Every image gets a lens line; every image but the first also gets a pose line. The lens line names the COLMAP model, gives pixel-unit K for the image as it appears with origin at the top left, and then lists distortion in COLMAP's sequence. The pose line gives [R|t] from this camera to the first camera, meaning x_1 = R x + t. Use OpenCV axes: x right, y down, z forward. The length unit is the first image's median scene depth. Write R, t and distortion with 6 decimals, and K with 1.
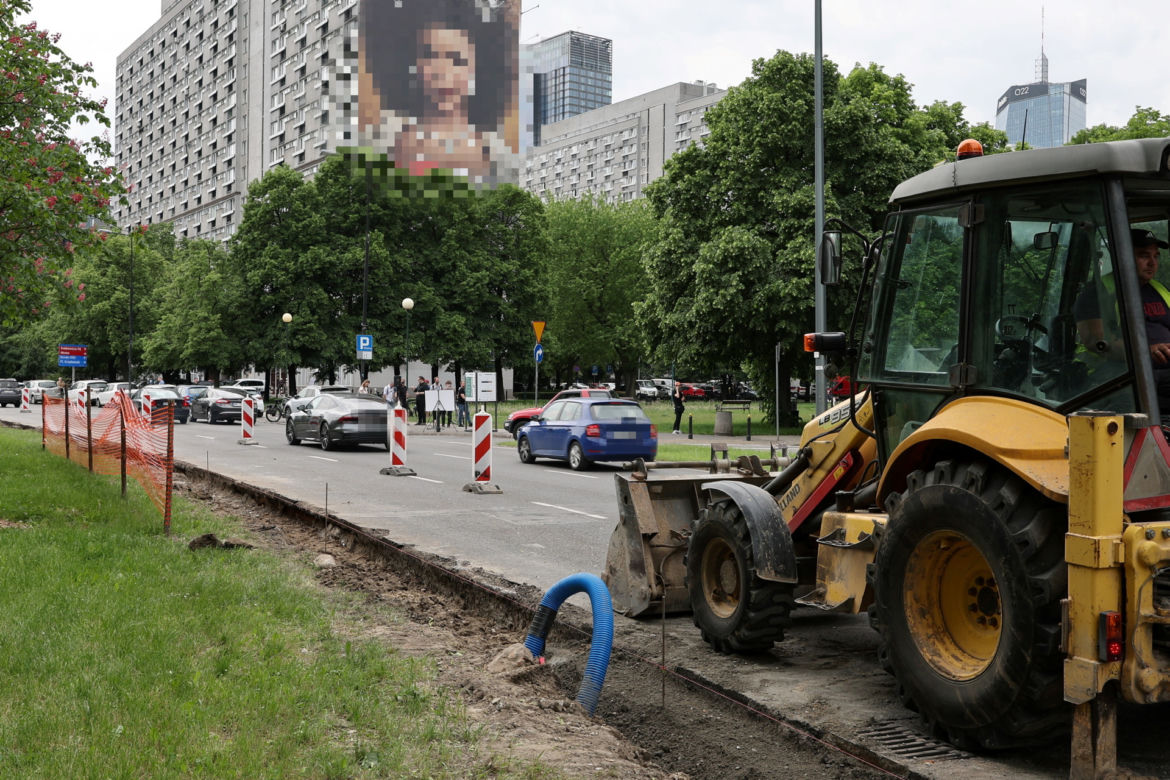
lens RADIAL K [[1262.0, 0, 585.0], [0, 1262.0, 390.0], [0, 0, 1]] dist [-0.007949, 0.034811]
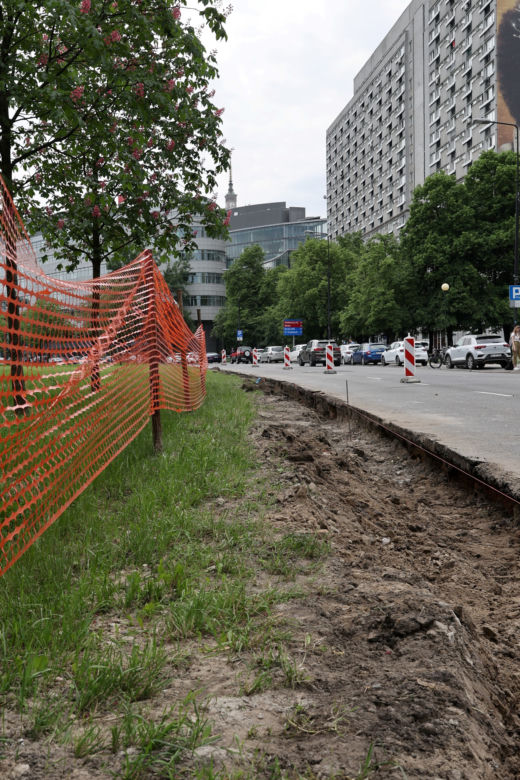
lens RADIAL K [[841.4, 0, 260.0], [0, 841.4, 390.0], [0, 0, 1]] dist [-0.007949, 0.034811]
pose [[0.900728, -0.009320, -0.434283, -0.034012], [0.026546, 0.999082, 0.033618, 0.009487], [0.433571, -0.041809, 0.900149, 0.139579]]
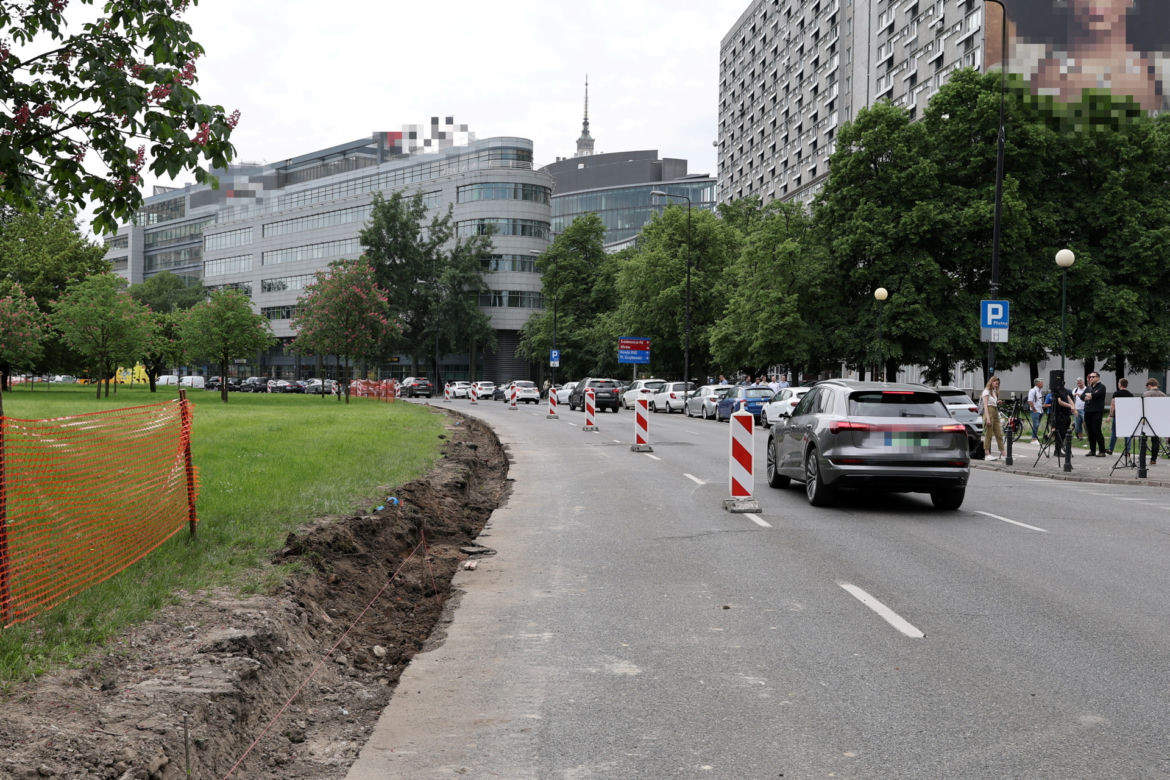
lens RADIAL K [[1262.0, 0, 585.0], [0, 1262.0, 390.0], [0, 0, 1]] dist [-0.007949, 0.034811]
pose [[0.886830, 0.008291, -0.462021, -0.042192], [-0.009154, 0.999958, 0.000374, -0.000500], [0.462005, 0.003898, 0.886869, 0.228439]]
